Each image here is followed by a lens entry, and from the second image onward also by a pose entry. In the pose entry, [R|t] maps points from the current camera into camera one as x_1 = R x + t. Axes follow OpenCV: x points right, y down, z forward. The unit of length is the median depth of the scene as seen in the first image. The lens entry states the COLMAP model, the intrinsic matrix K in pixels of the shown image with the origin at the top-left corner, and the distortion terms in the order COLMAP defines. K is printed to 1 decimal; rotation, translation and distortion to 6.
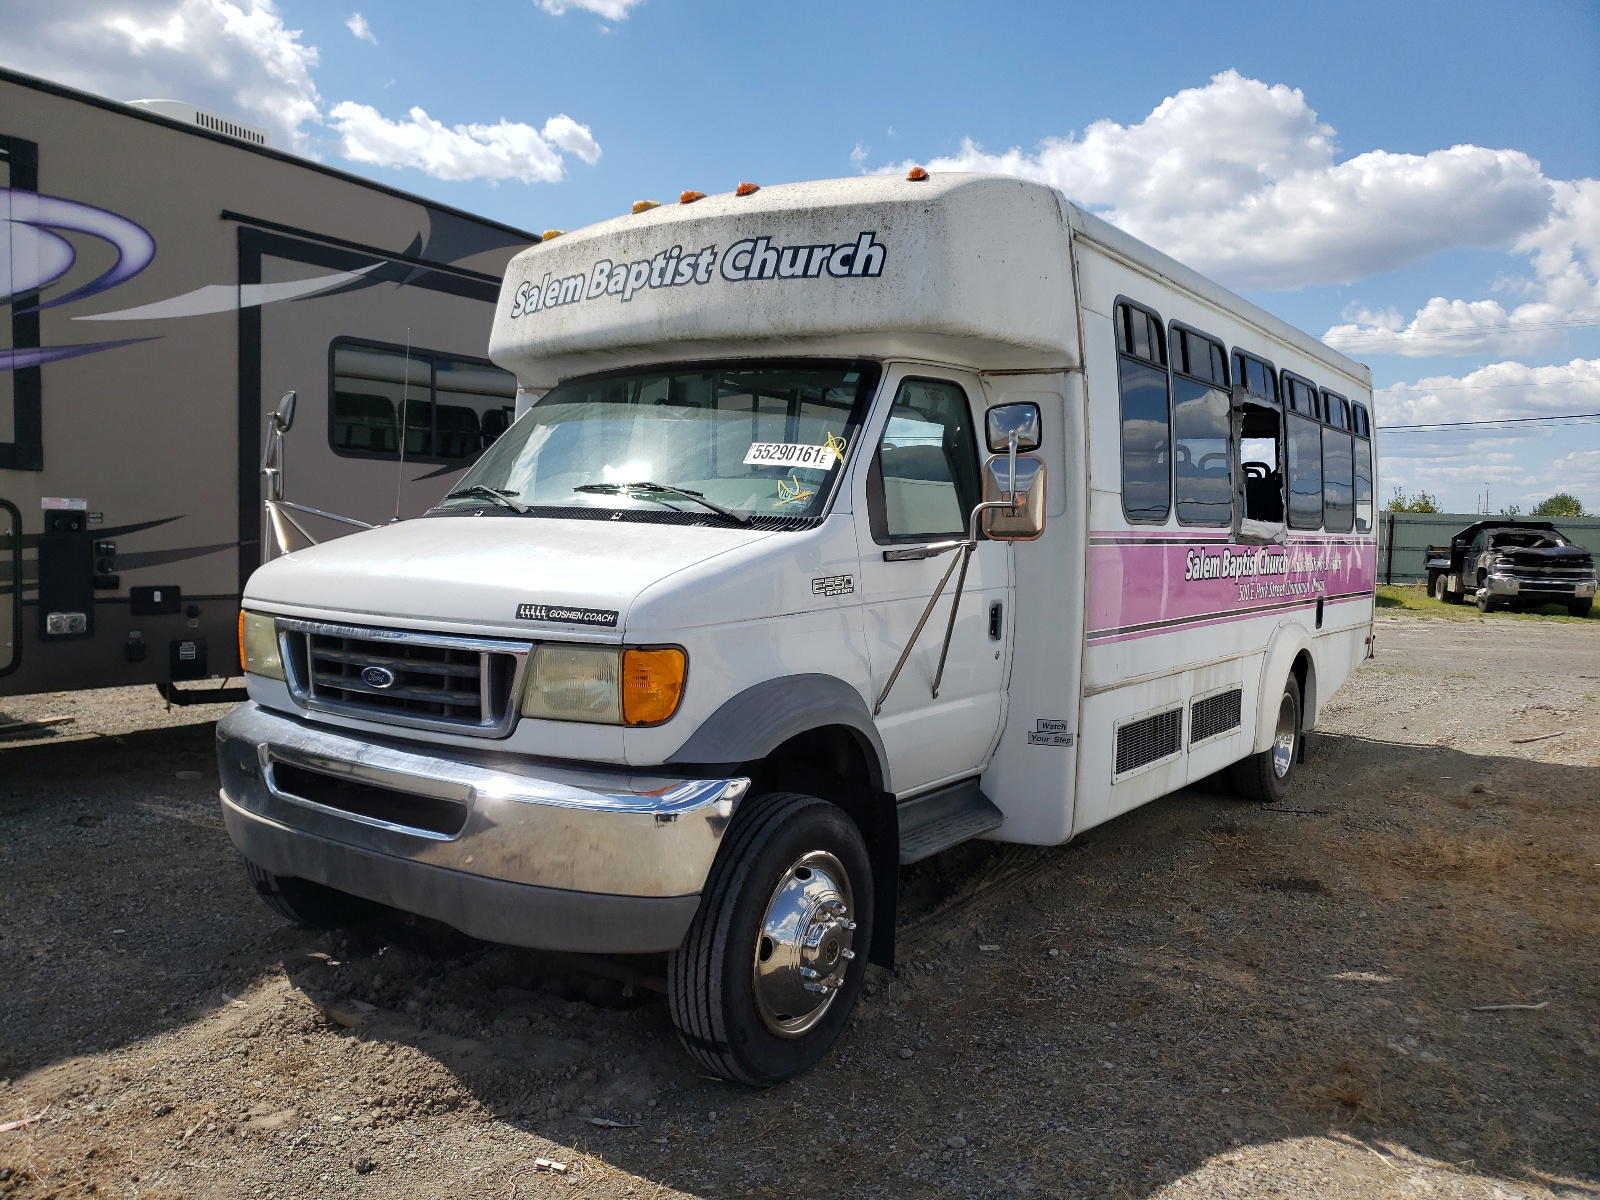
lens RADIAL K [[1253.2, 0, 795.7], [0, 1253.2, 604.9], [0, 0, 1]] dist [0.035937, -0.100419]
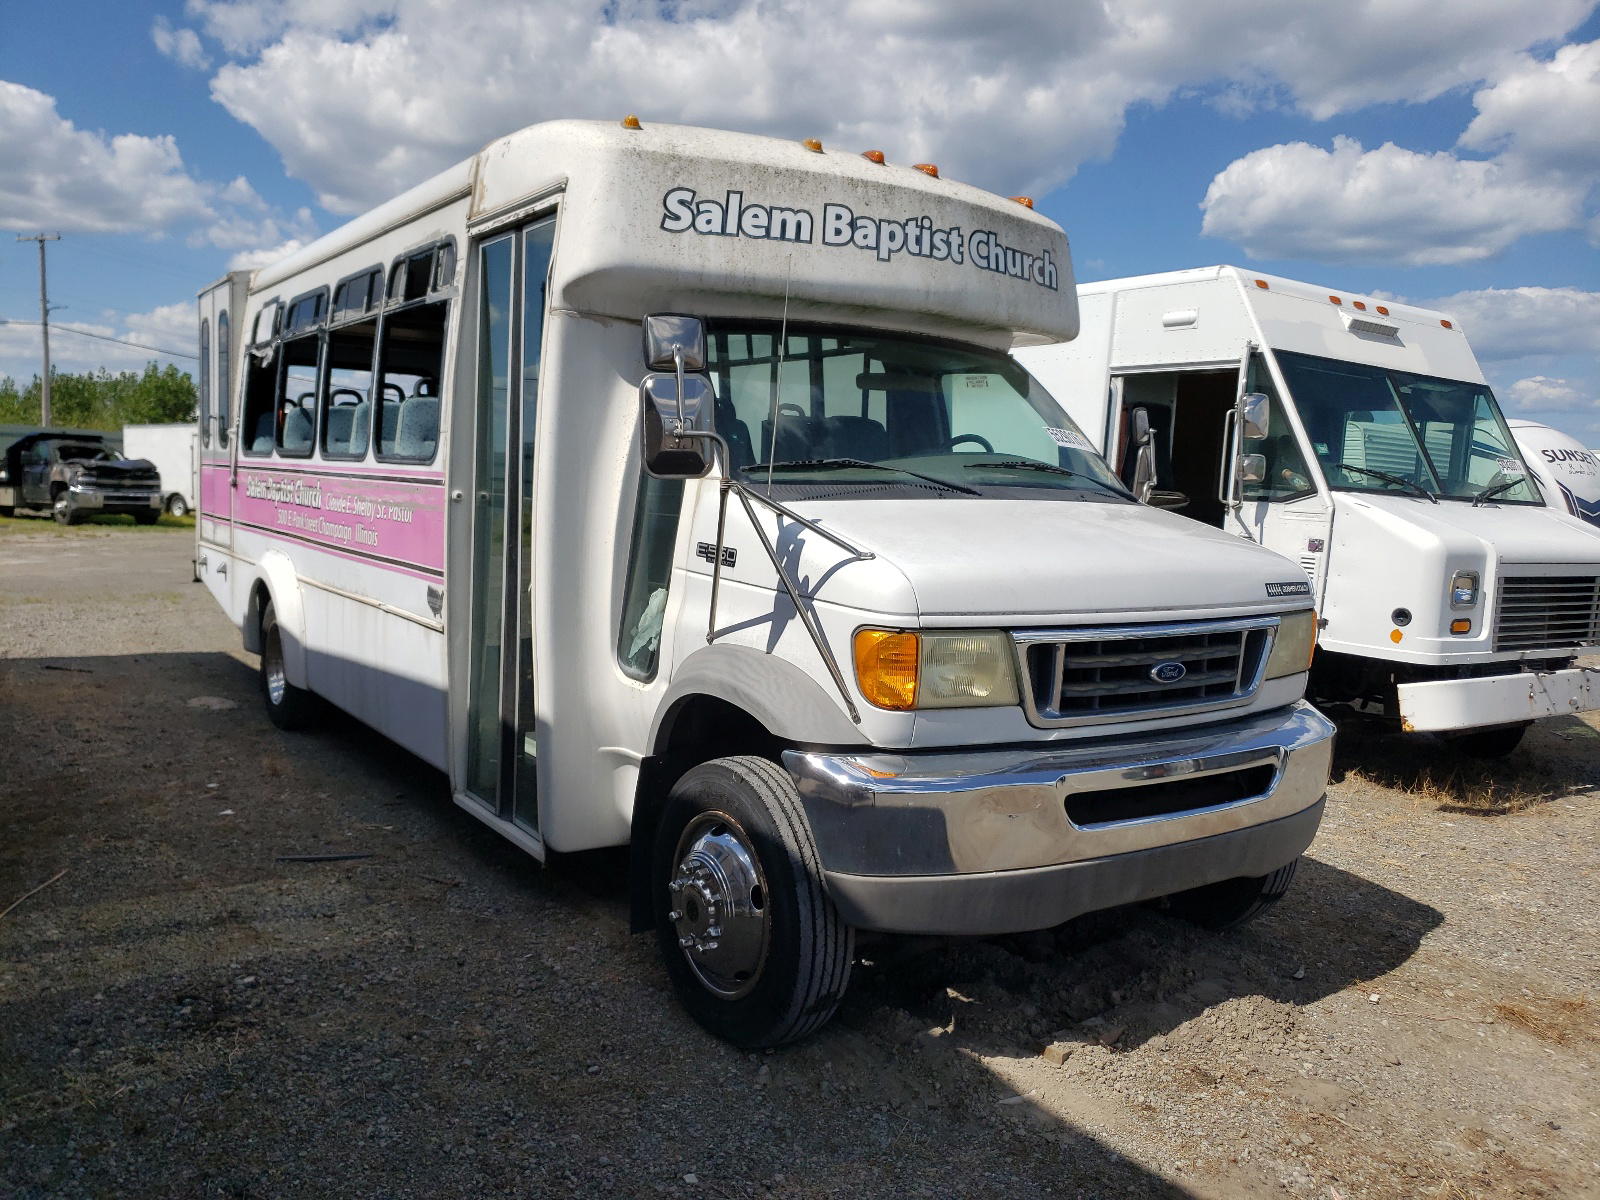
lens RADIAL K [[1253.2, 0, 792.5], [0, 1253.2, 600.9], [0, 0, 1]] dist [0.035937, -0.100419]
pose [[0.354730, -0.101547, 0.929438, -1.092974], [0.031613, 0.994819, 0.096624, -0.083647], [-0.934434, -0.004893, 0.356102, 0.749056]]
